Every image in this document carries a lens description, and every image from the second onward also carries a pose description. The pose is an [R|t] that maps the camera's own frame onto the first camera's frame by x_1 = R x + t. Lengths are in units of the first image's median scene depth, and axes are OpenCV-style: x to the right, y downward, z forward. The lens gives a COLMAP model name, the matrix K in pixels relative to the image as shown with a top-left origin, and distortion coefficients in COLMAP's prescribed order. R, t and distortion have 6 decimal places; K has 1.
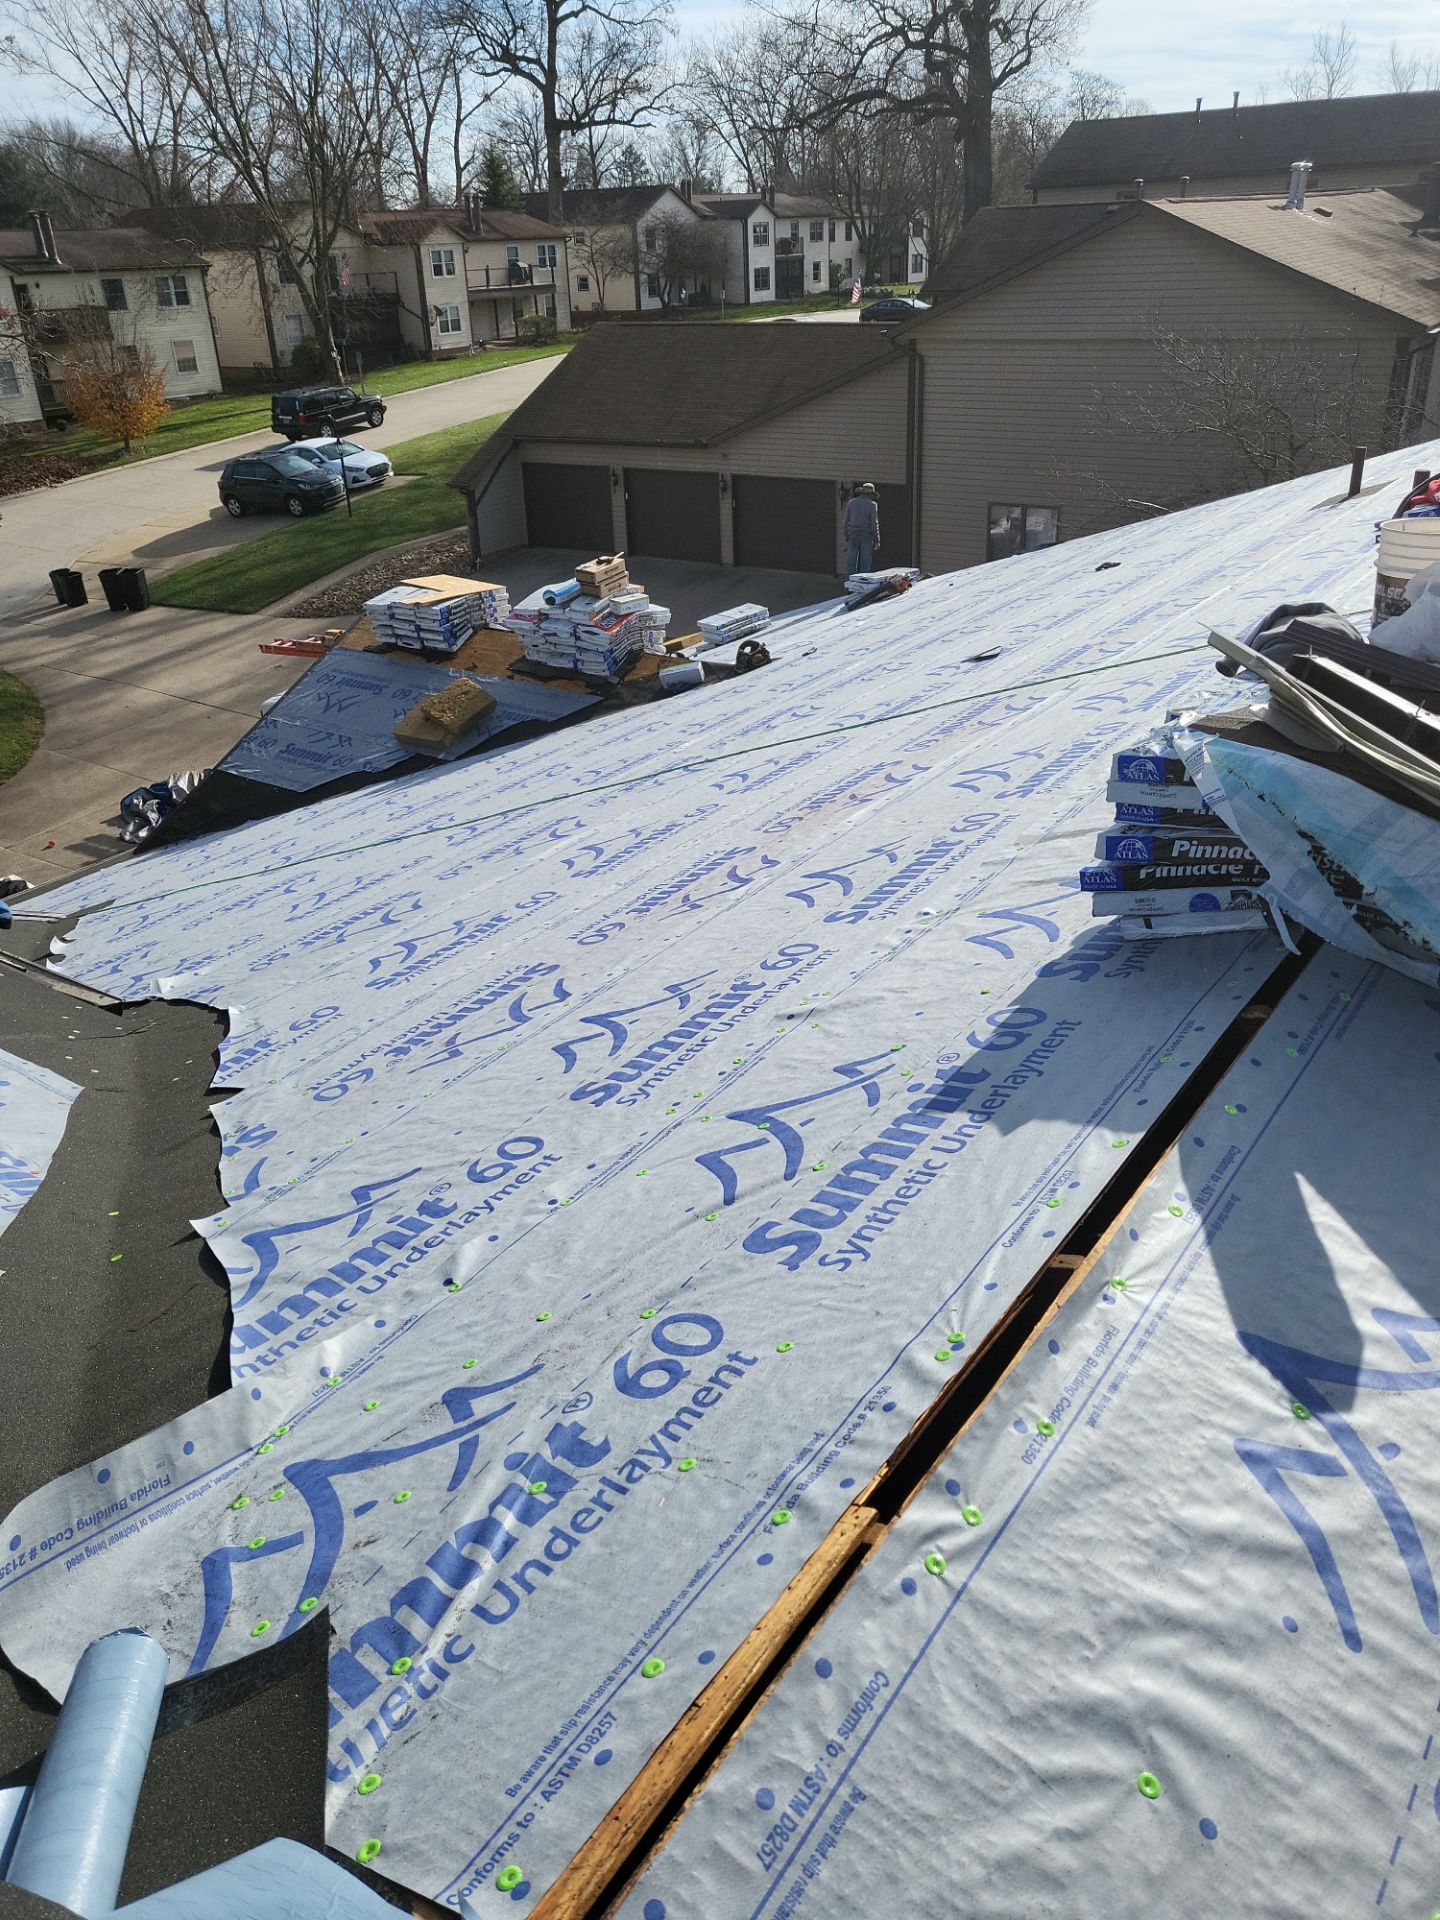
lens RADIAL K [[1454.5, 0, 720.3], [0, 1454.5, 939.5], [0, 0, 1]] dist [-0.047416, 0.142722]
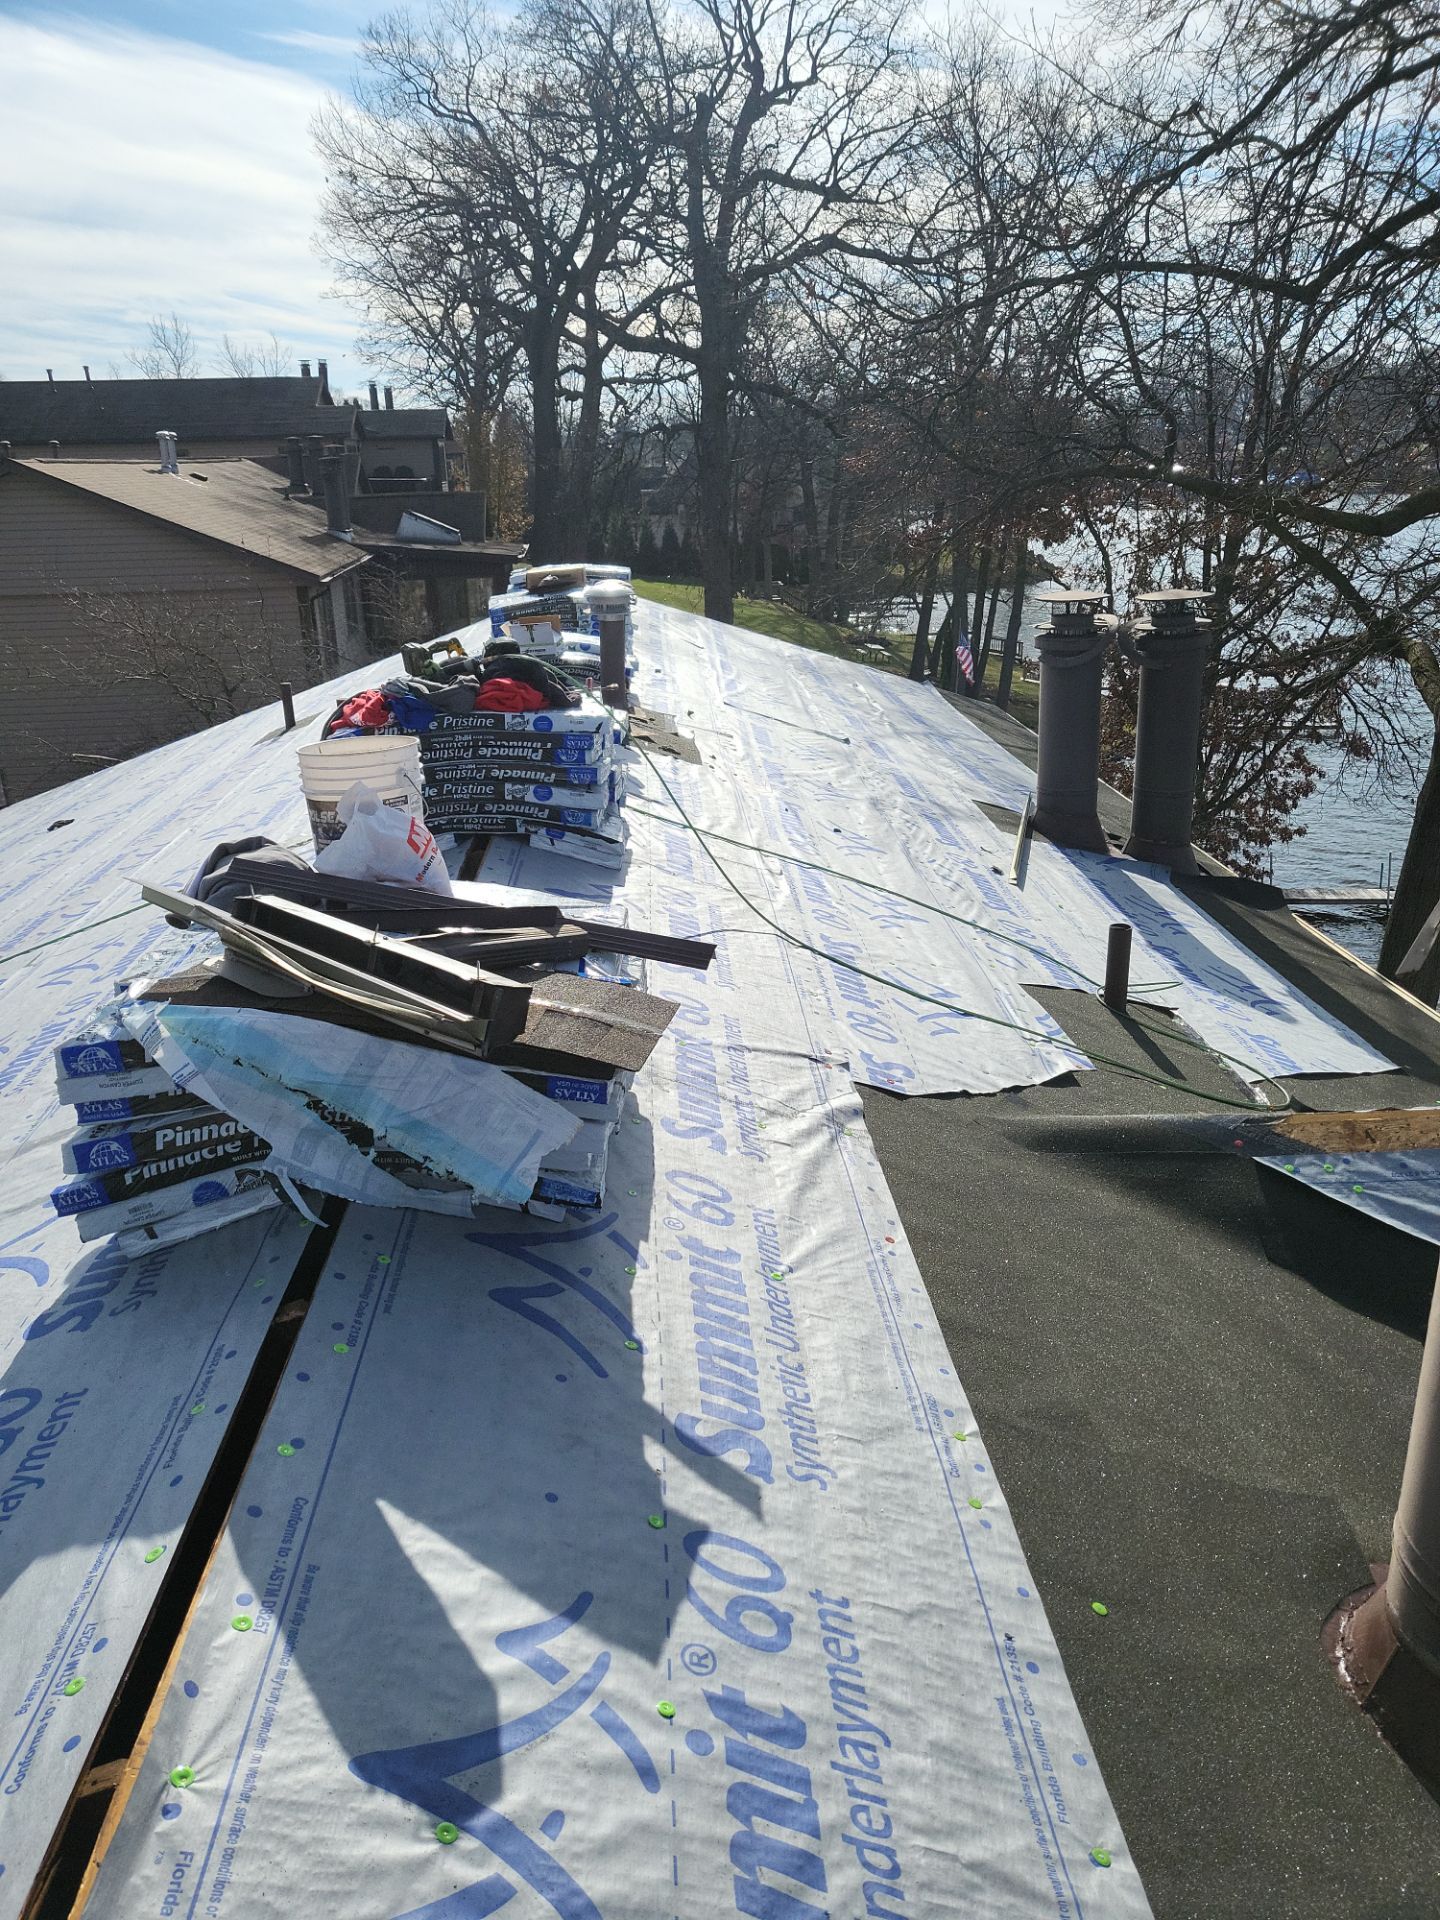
lens RADIAL K [[1459.4, 0, 669.2], [0, 1459.4, 960.8], [0, 0, 1]] dist [-0.000936, 0.076178]
pose [[0.799735, -0.185470, 0.570985, 0.088104], [0.268142, 0.961297, -0.063313, -0.030562], [-0.537144, 0.203739, 0.818515, 0.128678]]
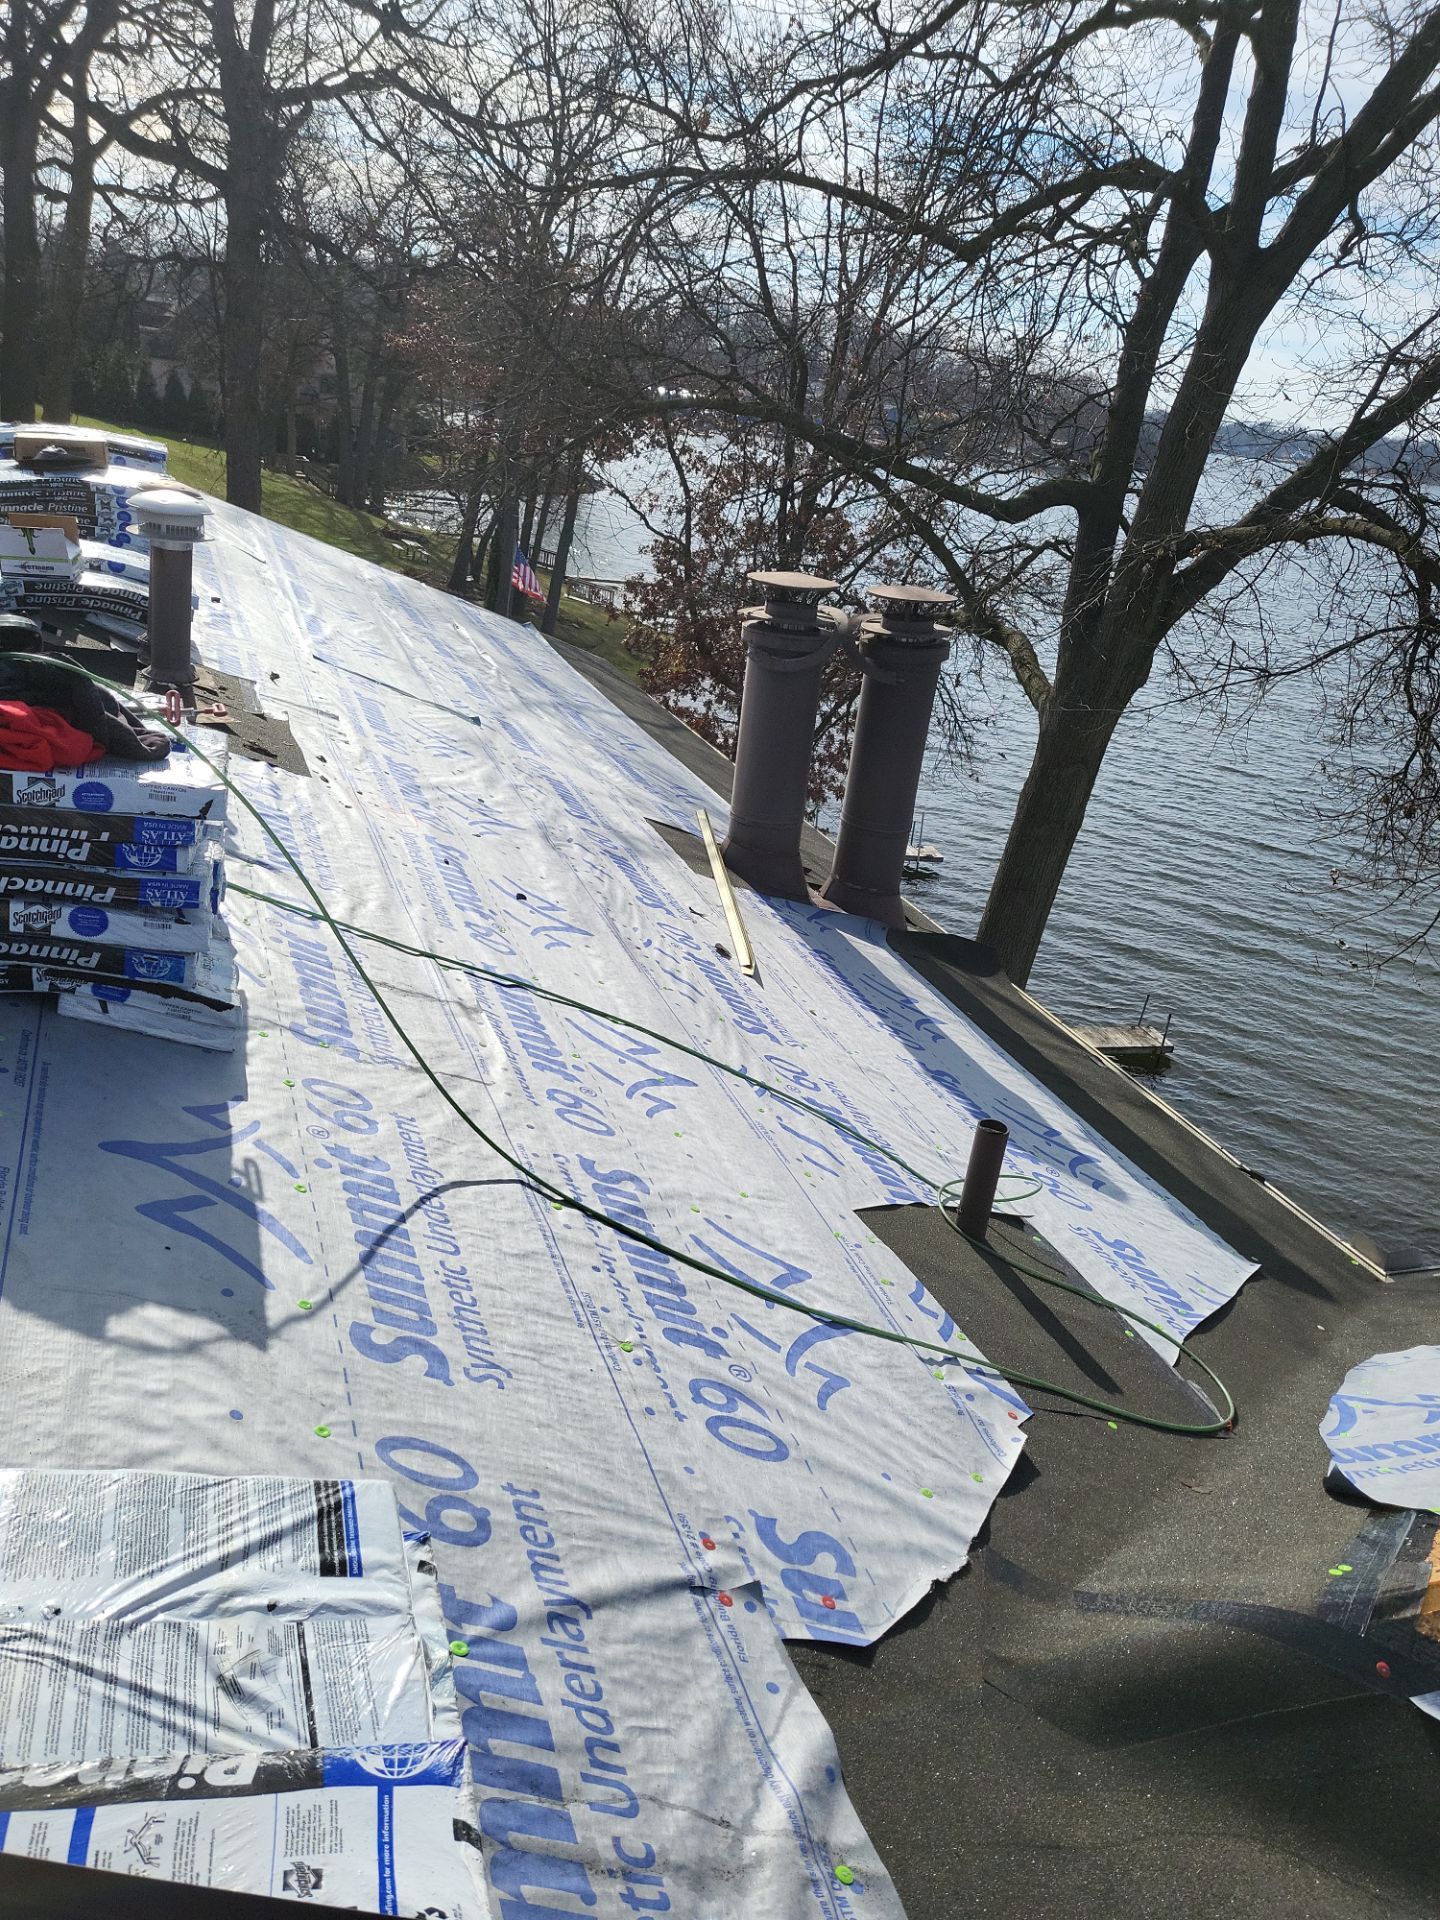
lens RADIAL K [[1452.9, 0, 721.5], [0, 1452.9, 926.5], [0, 0, 1]] dist [0.020719, 0.002500]
pose [[0.543936, -0.199069, 0.815172, 0.252666], [0.234603, 0.968791, 0.080041, -0.171684], [-0.805665, 0.147704, 0.573662, 0.397646]]
